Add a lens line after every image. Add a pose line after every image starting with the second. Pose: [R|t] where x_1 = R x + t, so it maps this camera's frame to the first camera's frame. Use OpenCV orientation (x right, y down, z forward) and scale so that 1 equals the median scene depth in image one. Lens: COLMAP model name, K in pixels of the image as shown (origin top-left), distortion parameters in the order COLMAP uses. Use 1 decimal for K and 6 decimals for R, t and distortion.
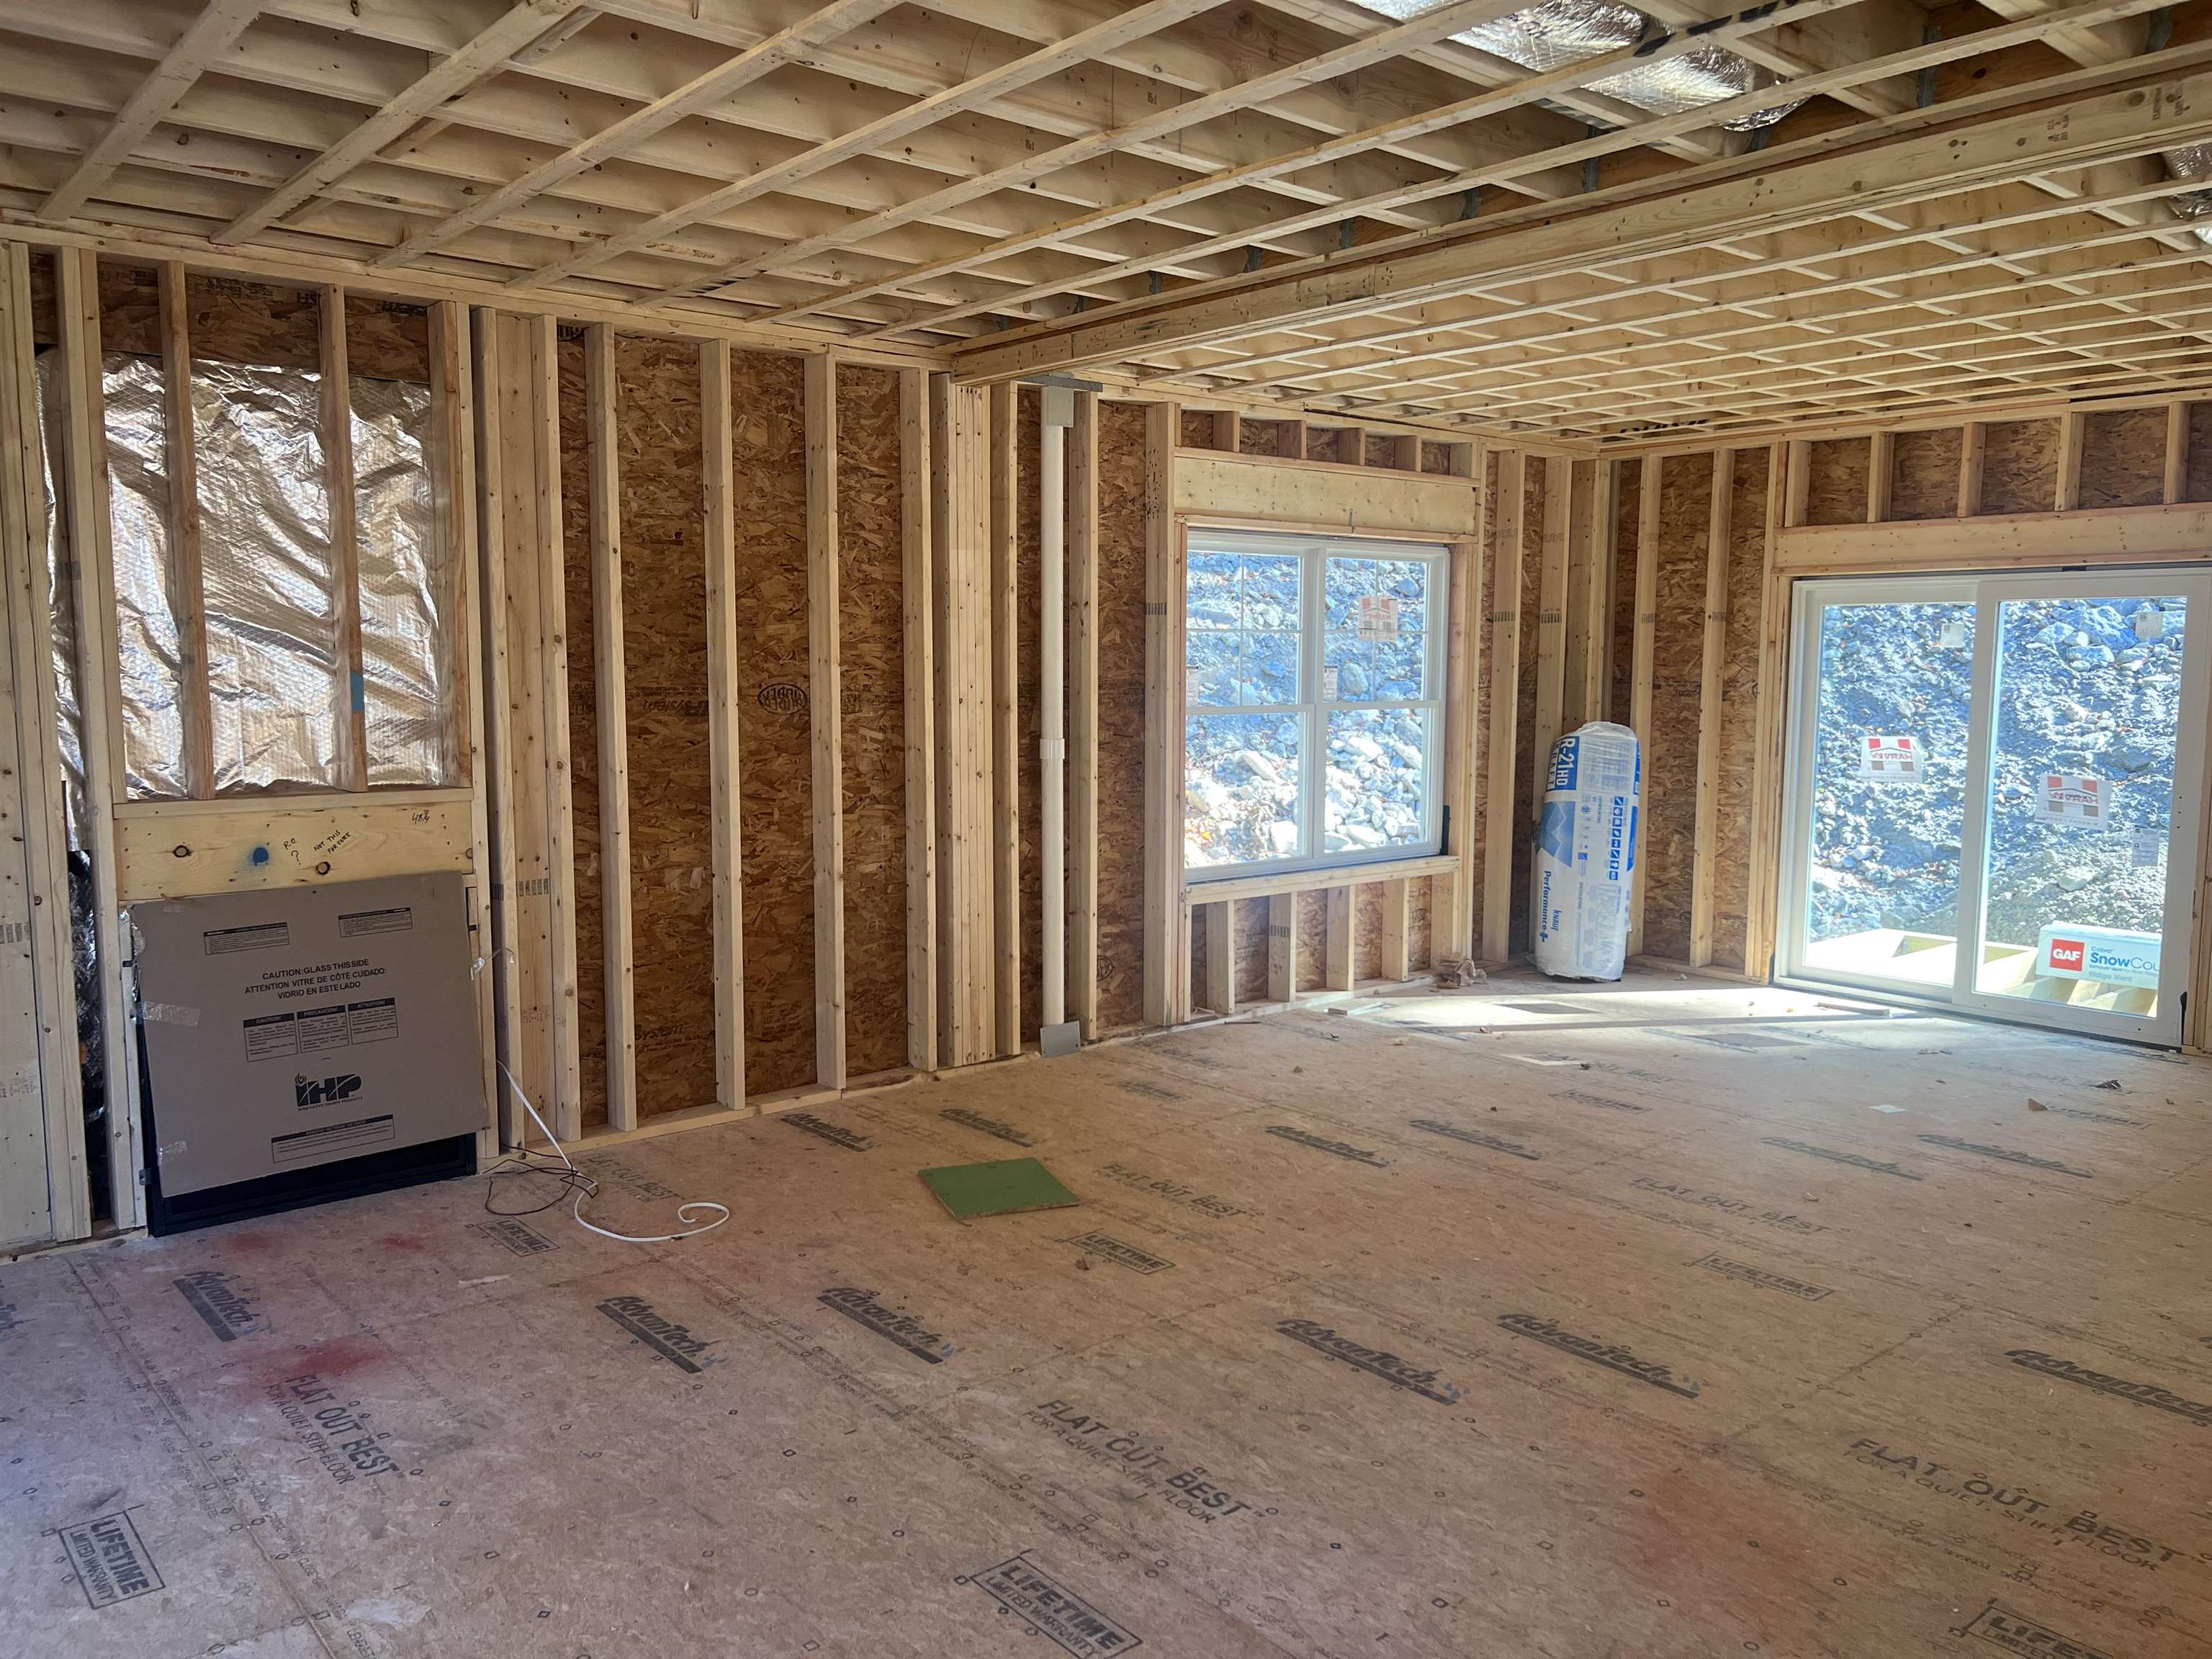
lens RADIAL K [[1675.7, 0, 1106.0], [0, 1675.7, 829.5], [0, 0, 1]] dist [0.016694, -0.001411]
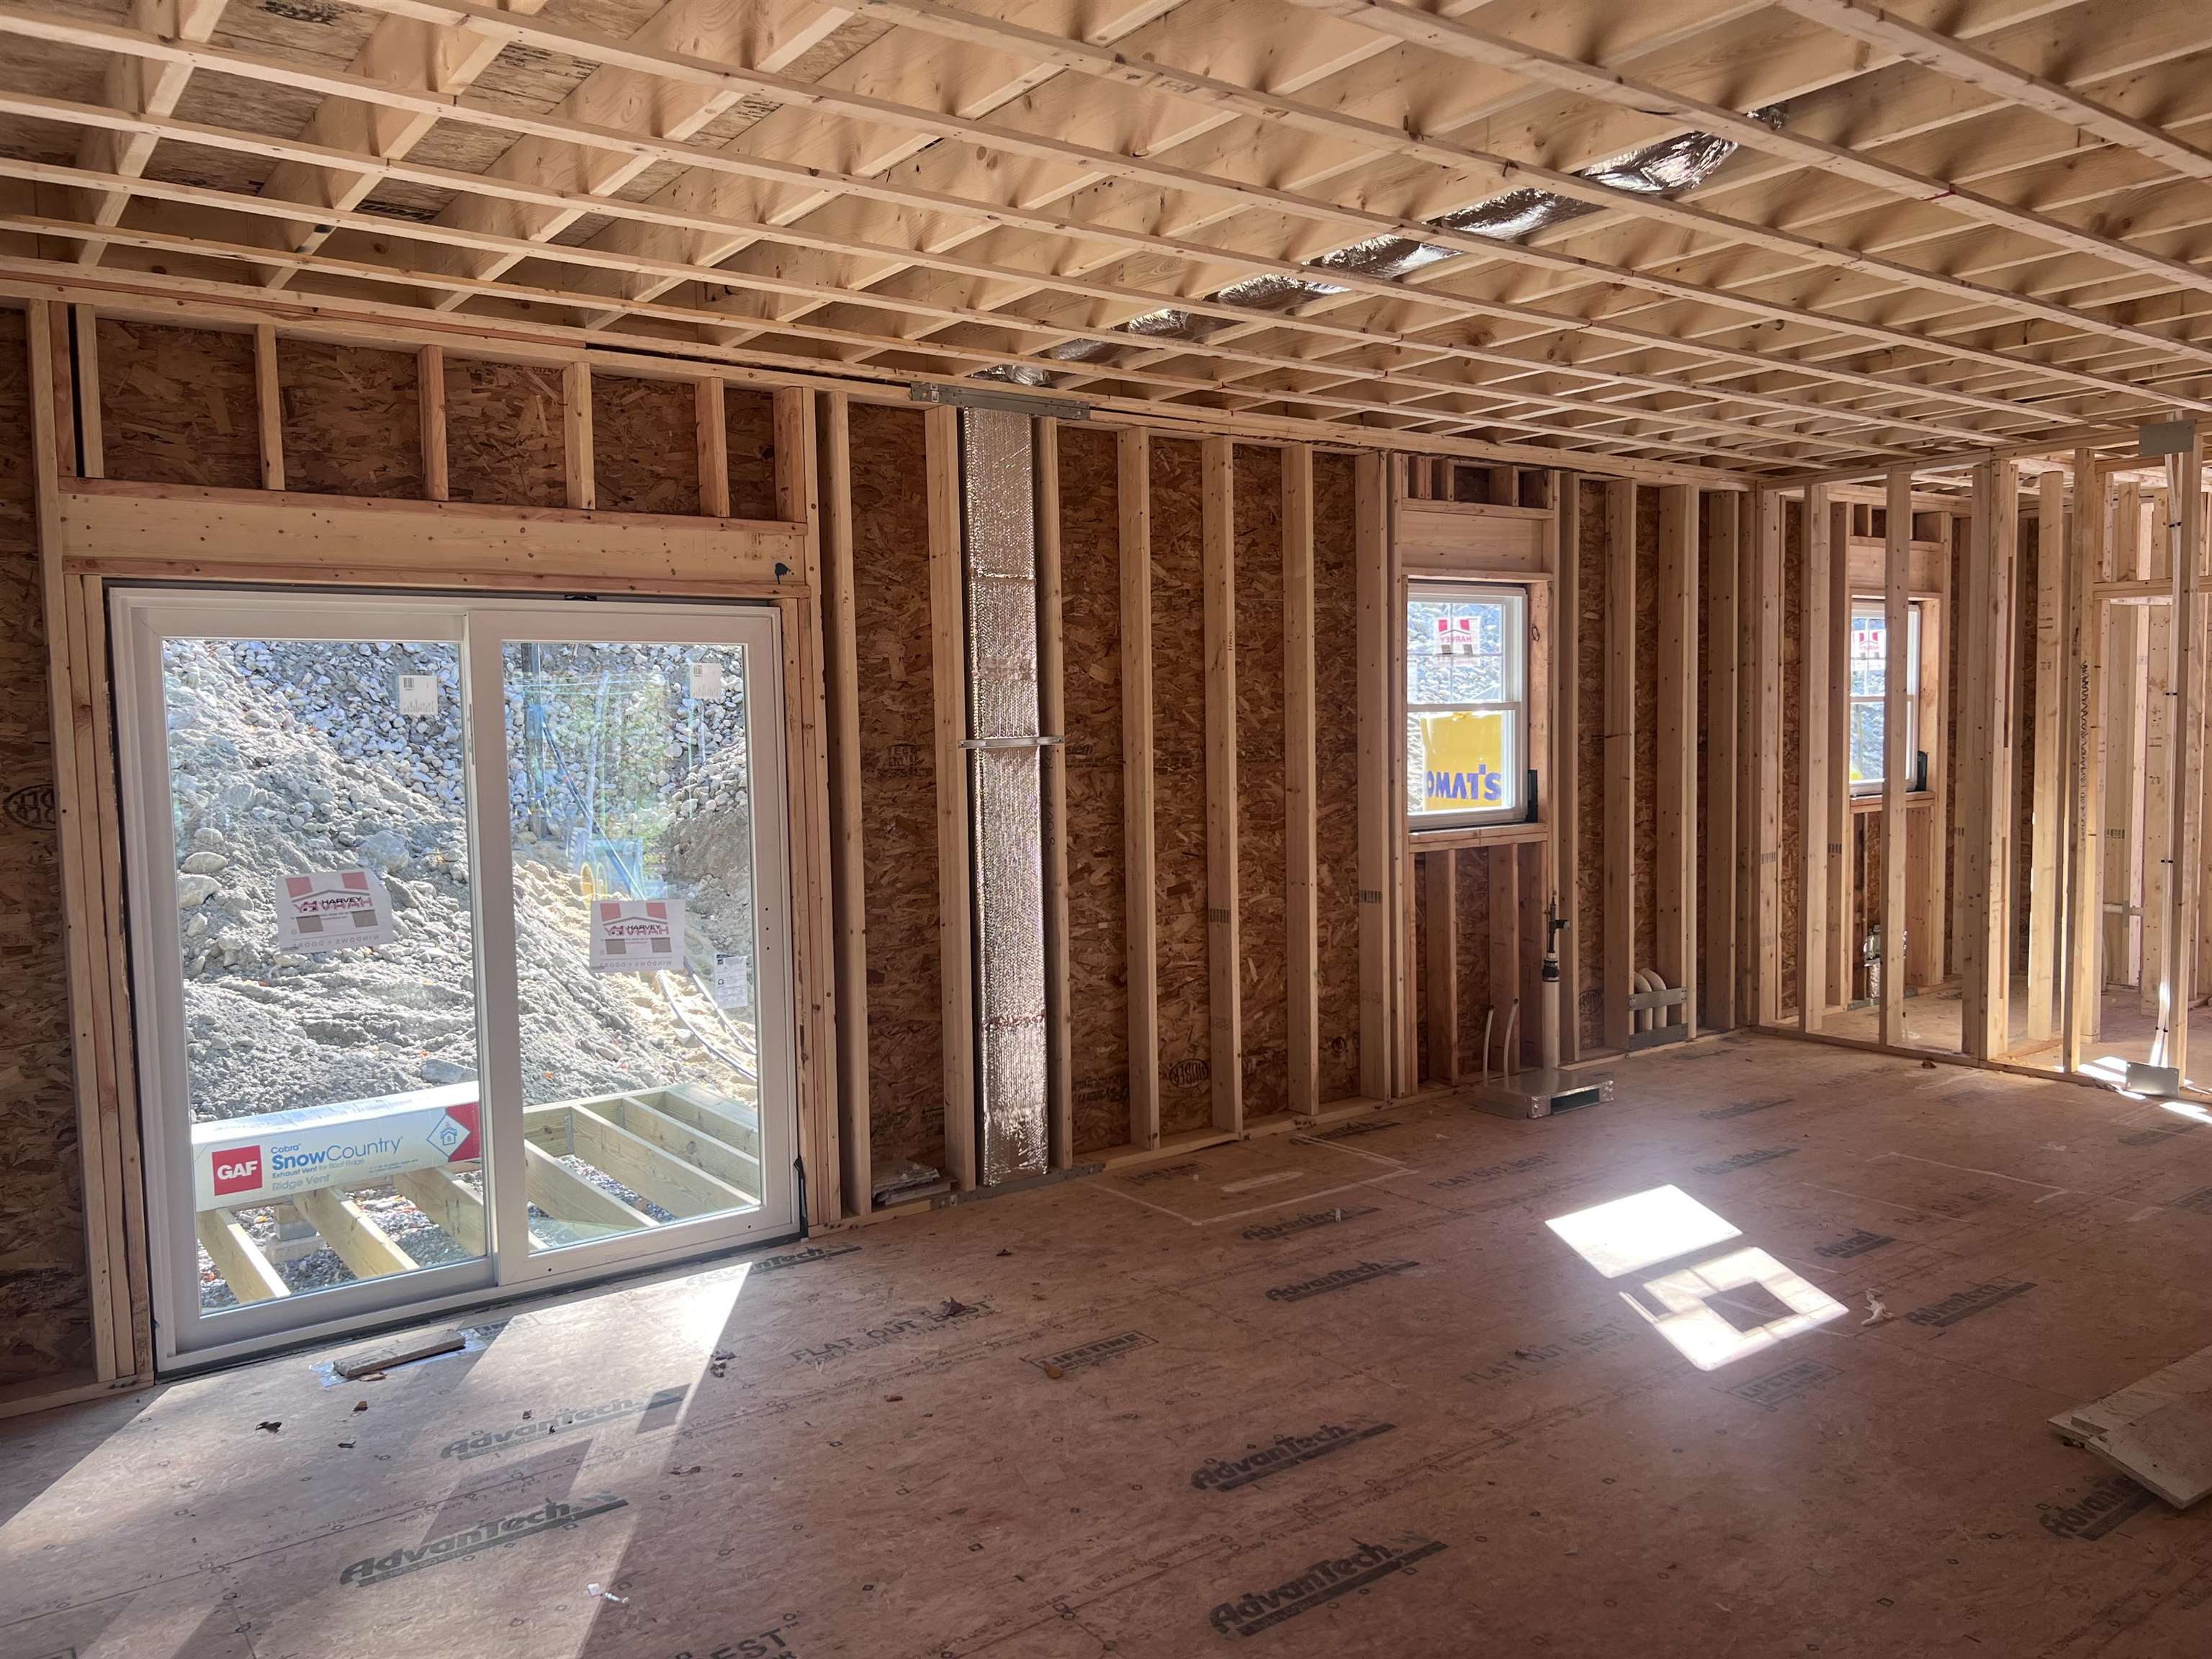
lens RADIAL K [[1675.7, 0, 1106.0], [0, 1675.7, 829.5], [0, 0, 1]] dist [0.016694, -0.001411]
pose [[0.056692, -0.073290, 0.995698, -0.093086], [0.121201, 0.990431, 0.066002, -0.081595], [-0.991008, 0.116937, 0.065033, 0.759801]]
